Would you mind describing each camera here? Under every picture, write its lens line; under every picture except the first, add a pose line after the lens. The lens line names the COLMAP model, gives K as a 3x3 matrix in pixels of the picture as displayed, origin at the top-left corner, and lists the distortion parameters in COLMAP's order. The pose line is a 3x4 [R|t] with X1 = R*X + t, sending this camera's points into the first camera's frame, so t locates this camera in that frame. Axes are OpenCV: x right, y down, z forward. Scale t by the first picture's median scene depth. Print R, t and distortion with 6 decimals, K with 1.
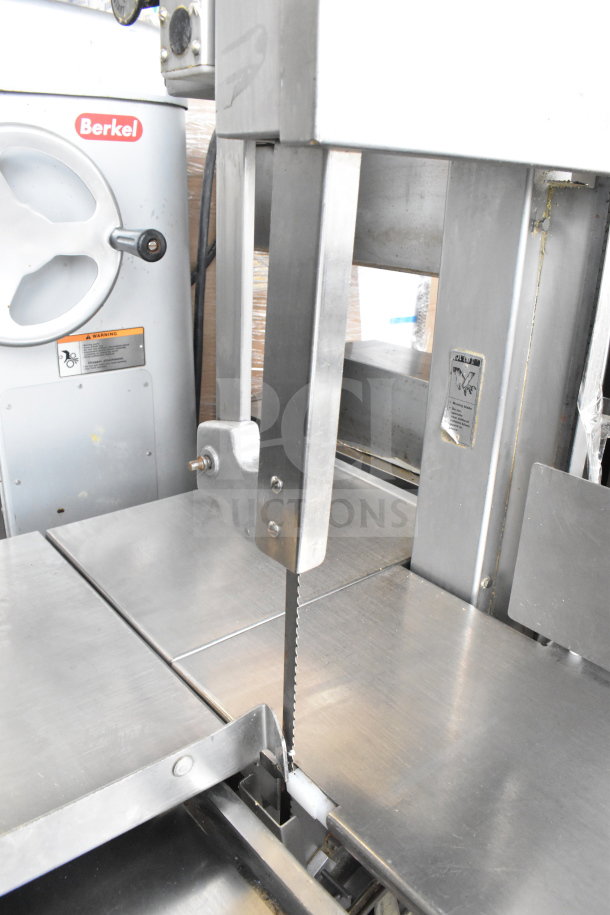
lens RADIAL K [[705.5, 0, 305.0], [0, 705.5, 457.5], [0, 0, 1]] dist [-0.096284, 0.011742]
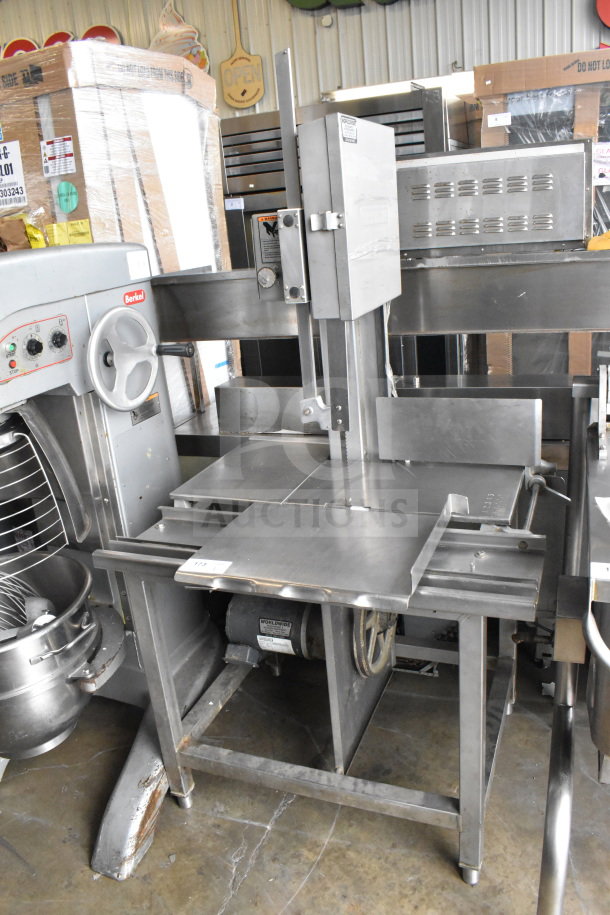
lens RADIAL K [[705.5, 0, 305.0], [0, 705.5, 457.5], [0, 0, 1]] dist [-0.096284, 0.011742]
pose [[0.866705, -0.263327, 0.423652, -0.930525], [0.286321, 0.958084, 0.009757, 0.102856], [-0.408464, 0.112844, 0.905772, -1.114737]]
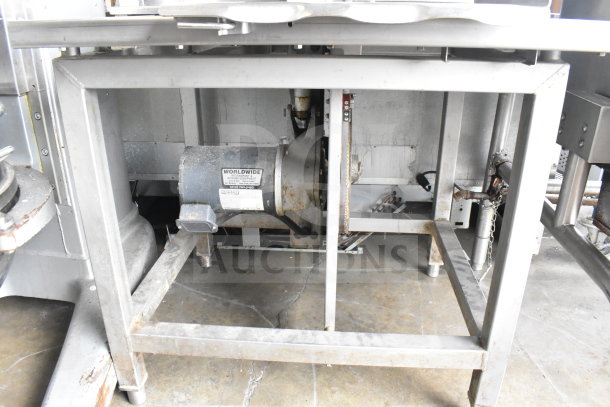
lens RADIAL K [[470.3, 0, 305.0], [0, 470.3, 203.5], [0, 0, 1]] dist [-0.096284, 0.011742]
pose [[0.687108, -0.317479, 0.653521, -0.951265], [0.285194, 0.945140, 0.159296, 0.527686], [-0.668242, 0.076927, 0.739956, -0.053928]]
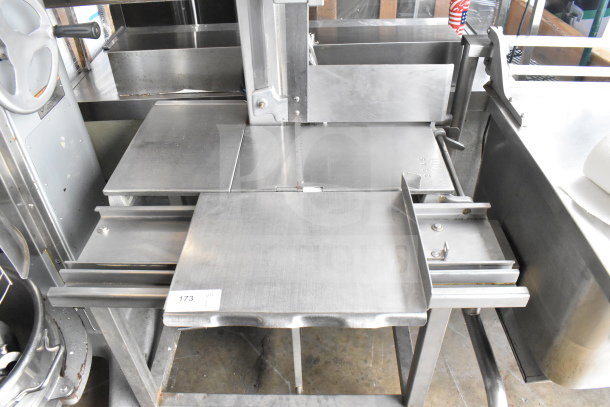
lens RADIAL K [[470.3, 0, 305.0], [0, 470.3, 203.5], [0, 0, 1]] dist [-0.096284, 0.011742]
pose [[0.645343, -0.520058, 0.559528, -0.796210], [0.320289, 0.849188, 0.419874, -0.239768], [-0.693504, -0.091752, 0.714587, -0.339493]]
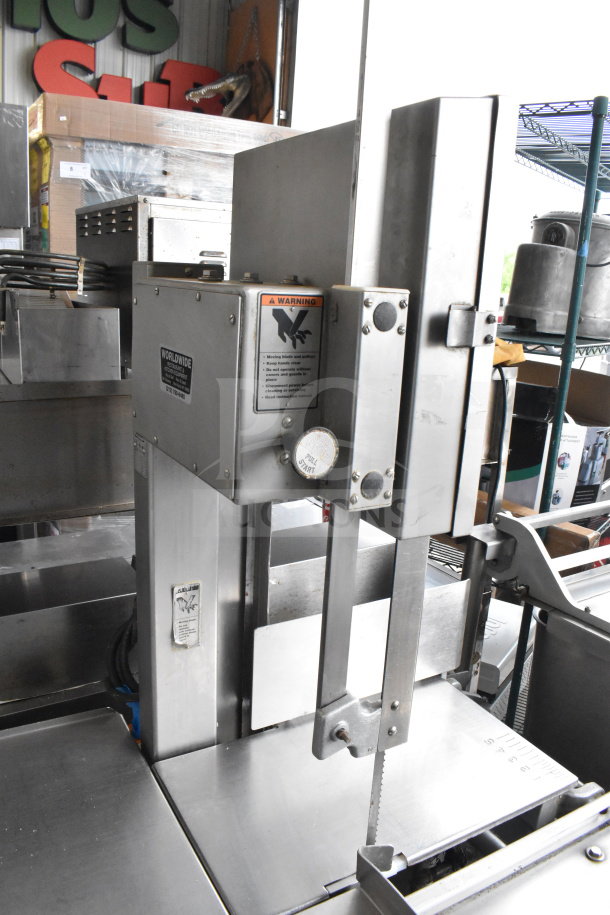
lens RADIAL K [[705.5, 0, 305.0], [0, 705.5, 457.5], [0, 0, 1]] dist [-0.096284, 0.011742]
pose [[0.159981, -0.266875, 0.950360, -0.801163], [0.315099, 0.926199, 0.207047, -0.492007], [-0.935478, 0.266333, 0.232266, 0.344496]]
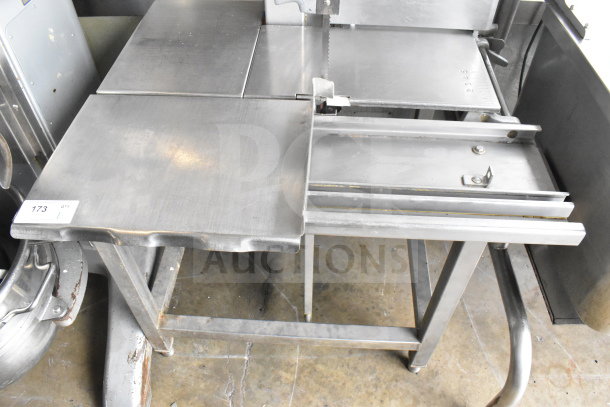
lens RADIAL K [[470.3, 0, 305.0], [0, 470.3, 203.5], [0, 0, 1]] dist [-0.096284, 0.011742]
pose [[0.675046, -0.573637, 0.463954, -0.749174], [0.287718, 0.783751, 0.550411, -0.159819], [-0.679361, -0.238065, 0.694114, -0.199089]]
